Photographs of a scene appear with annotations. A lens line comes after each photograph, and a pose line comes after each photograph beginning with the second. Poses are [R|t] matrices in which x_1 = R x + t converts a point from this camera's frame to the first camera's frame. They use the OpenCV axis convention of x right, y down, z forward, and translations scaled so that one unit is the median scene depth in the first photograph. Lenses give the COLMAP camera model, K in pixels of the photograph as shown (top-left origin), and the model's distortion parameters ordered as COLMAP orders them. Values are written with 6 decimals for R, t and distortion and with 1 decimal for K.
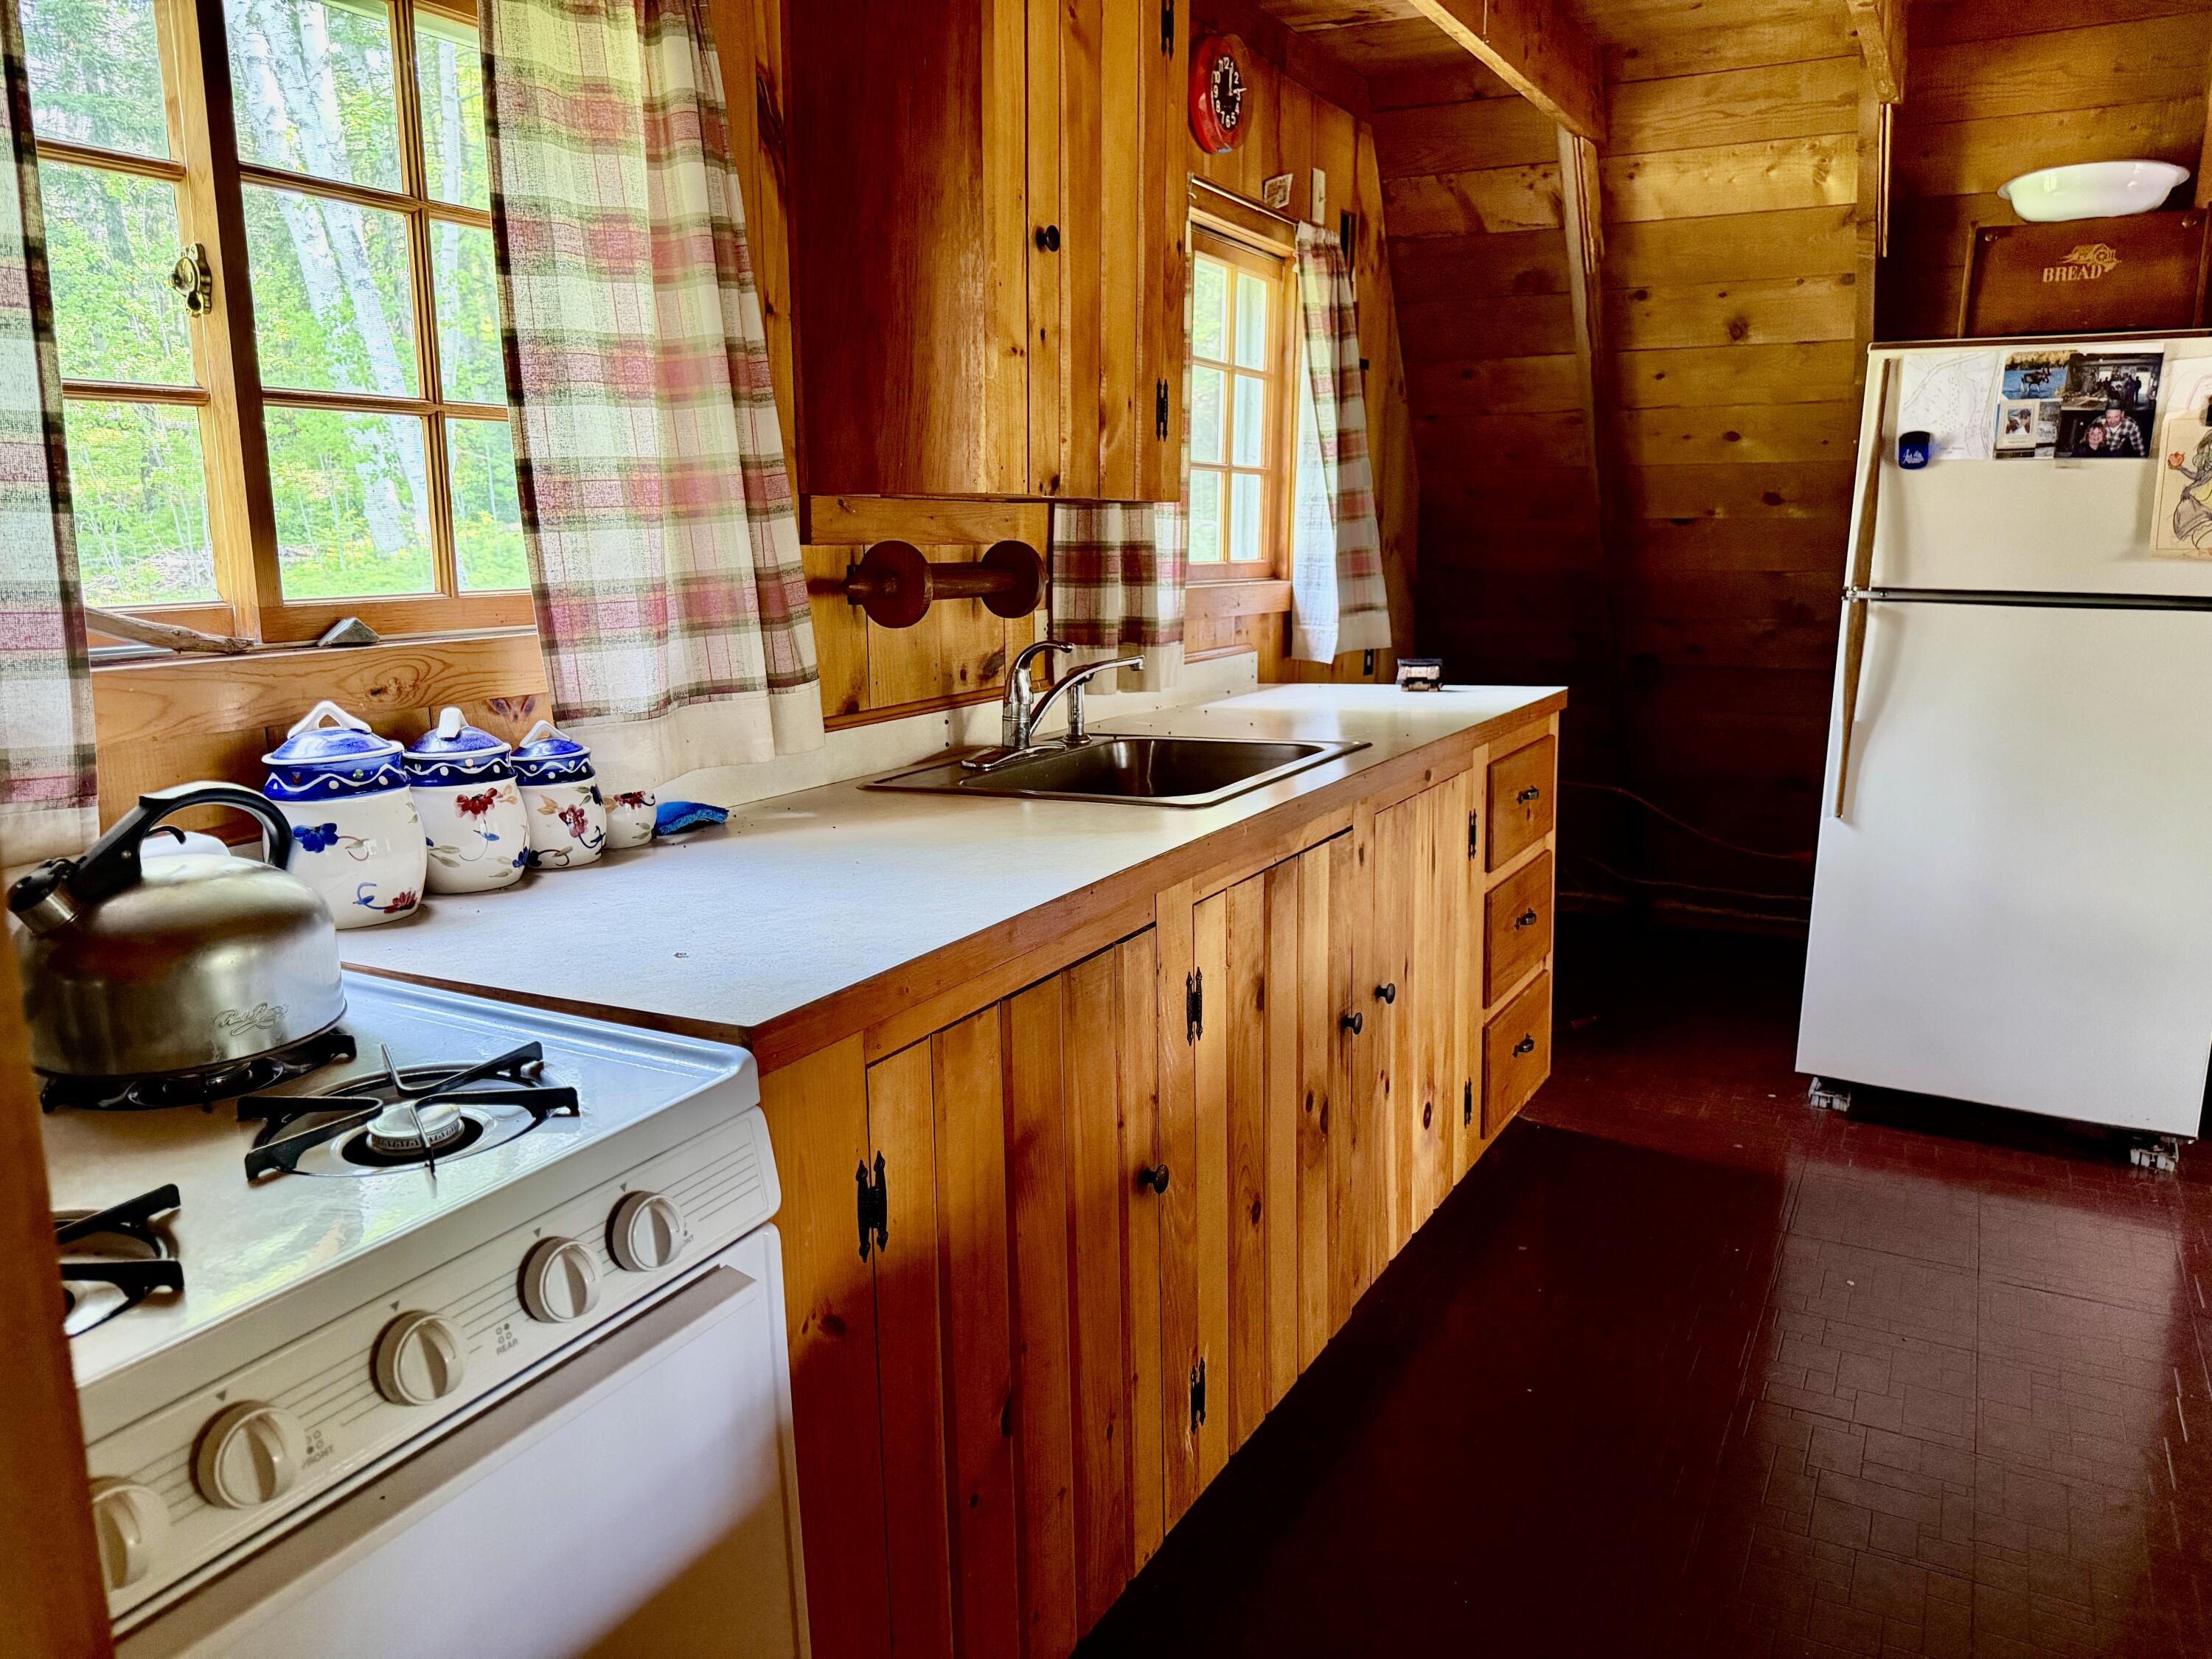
lens RADIAL K [[1568.0, 0, 1106.0], [0, 1568.0, 829.5], [0, 0, 1]] dist [0.115403, -0.141364]
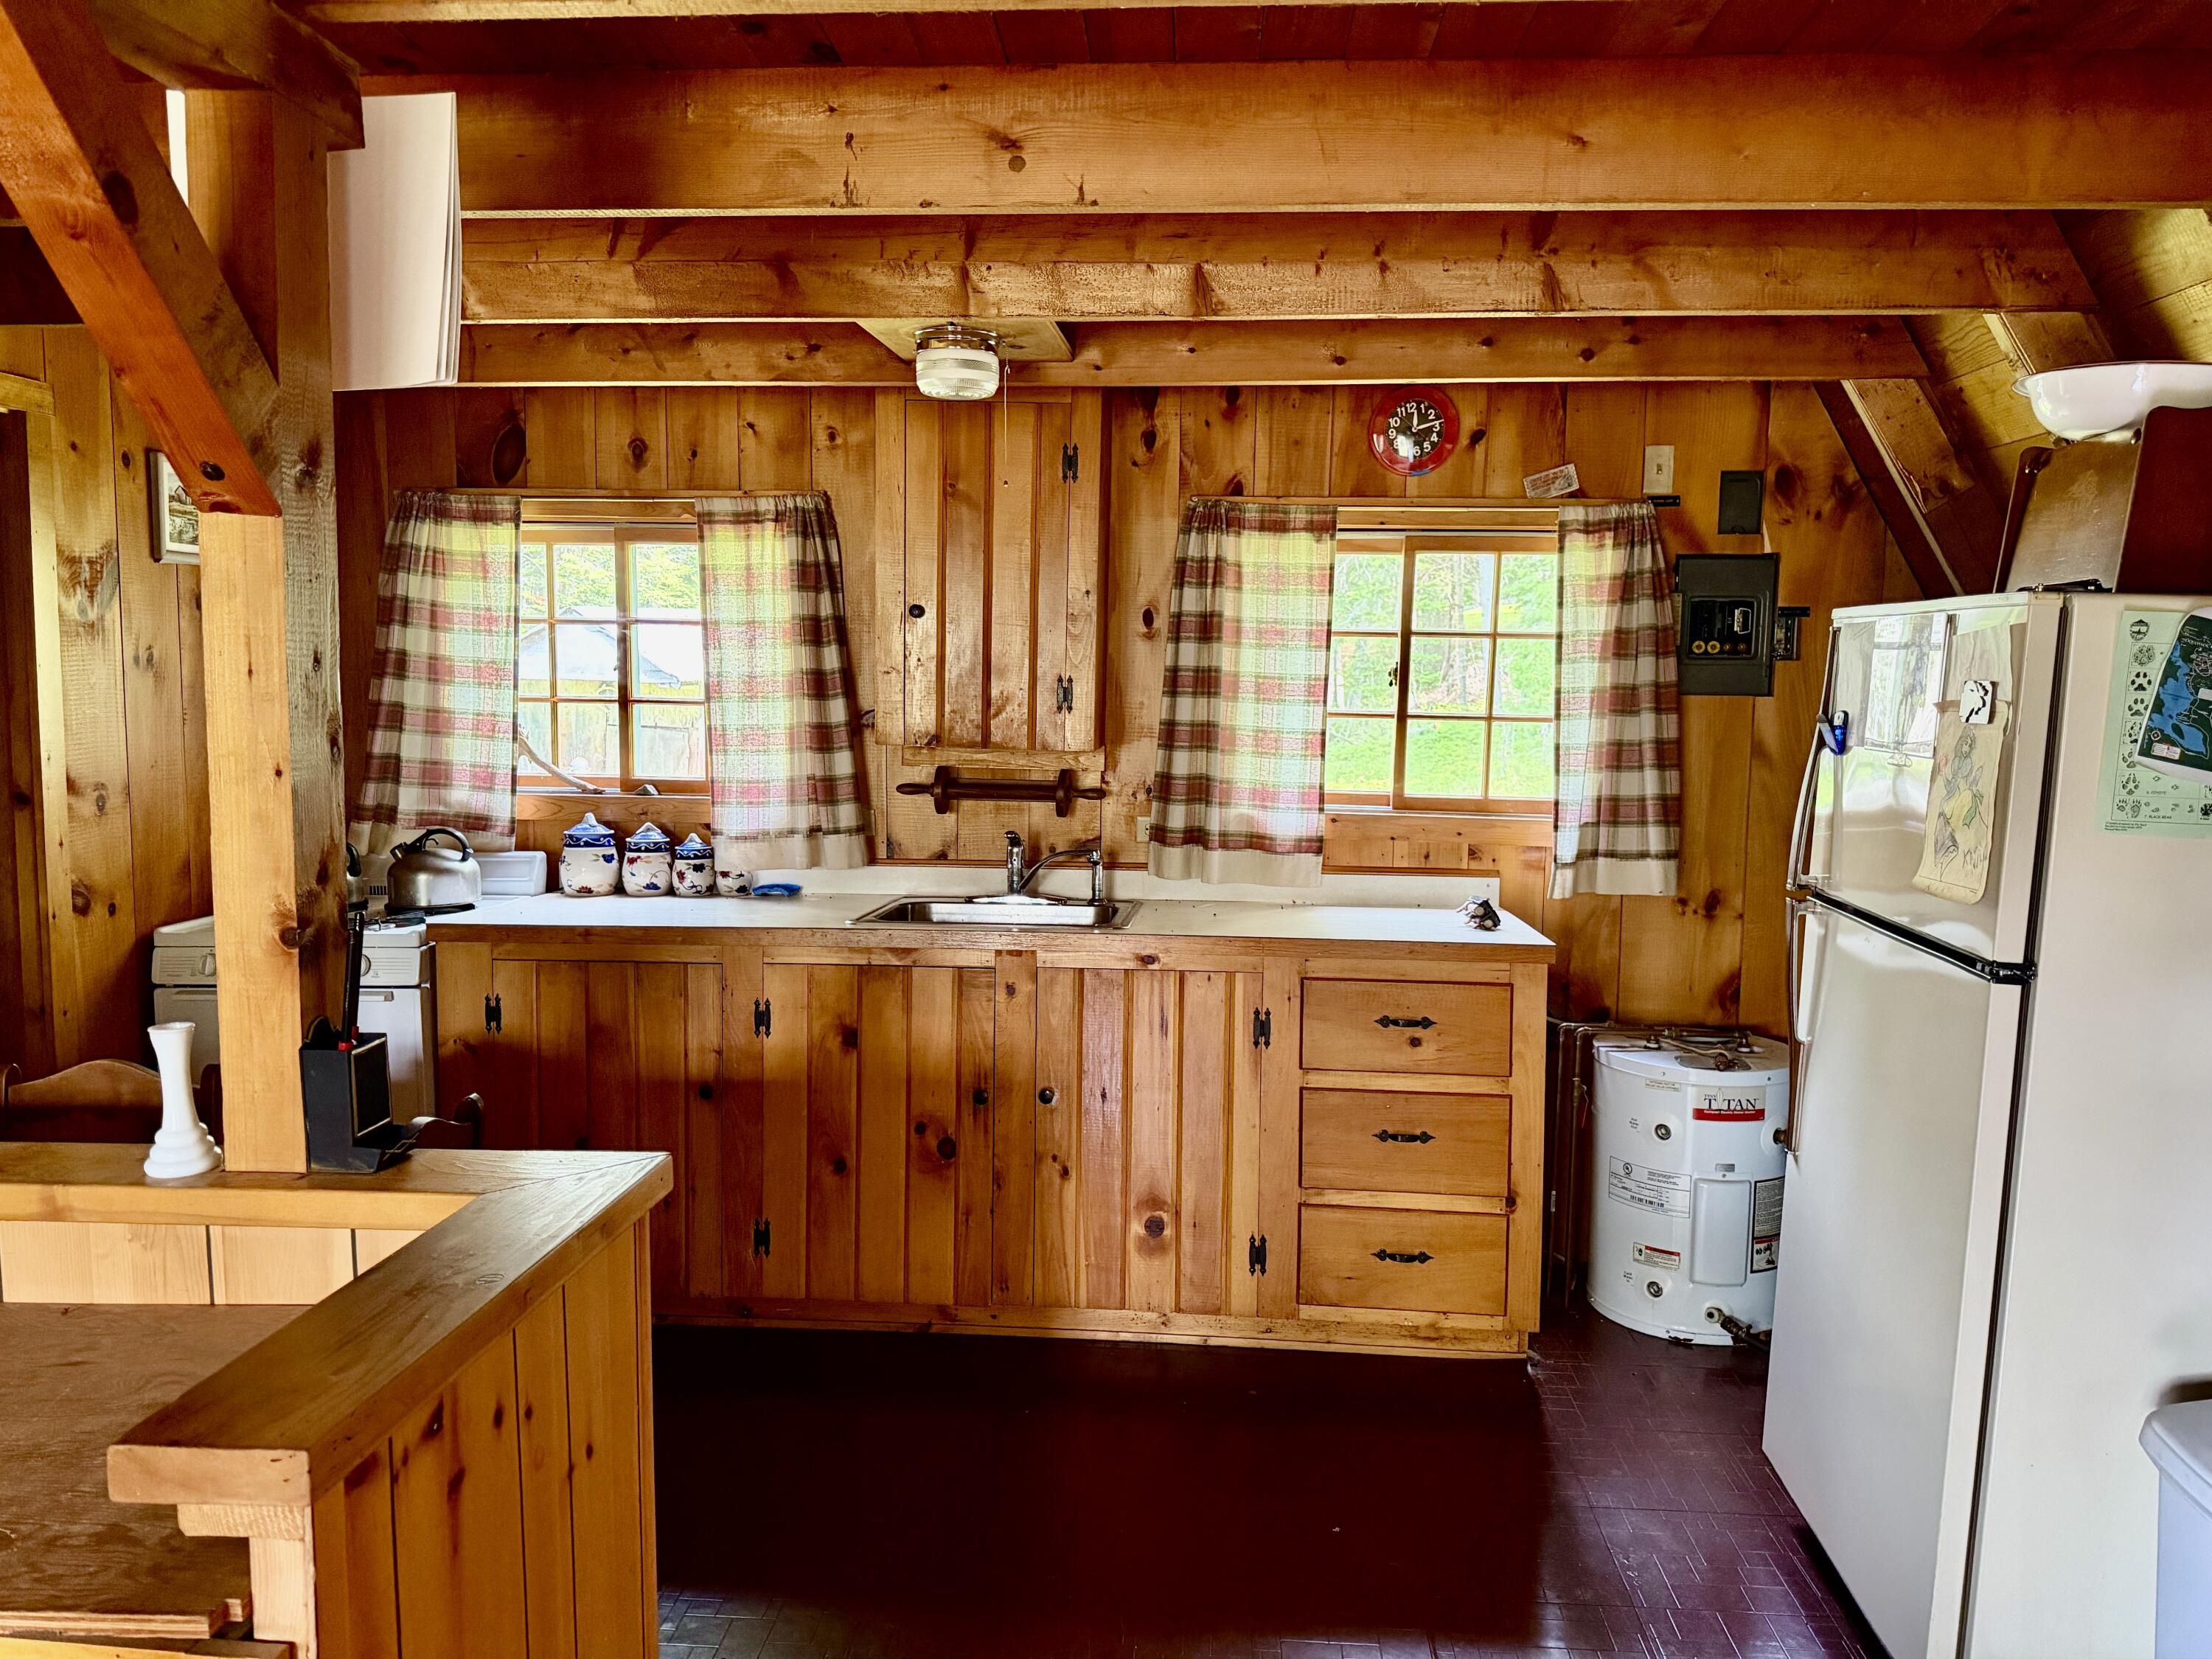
lens RADIAL K [[1568.0, 0, 1106.0], [0, 1568.0, 829.5], [0, 0, 1]] dist [0.115403, -0.141364]
pose [[0.408179, 0.098474, -0.907575, 1.922006], [-0.188505, 0.981831, 0.021752, -0.229034], [0.893228, 0.162204, 0.419325, 0.537739]]
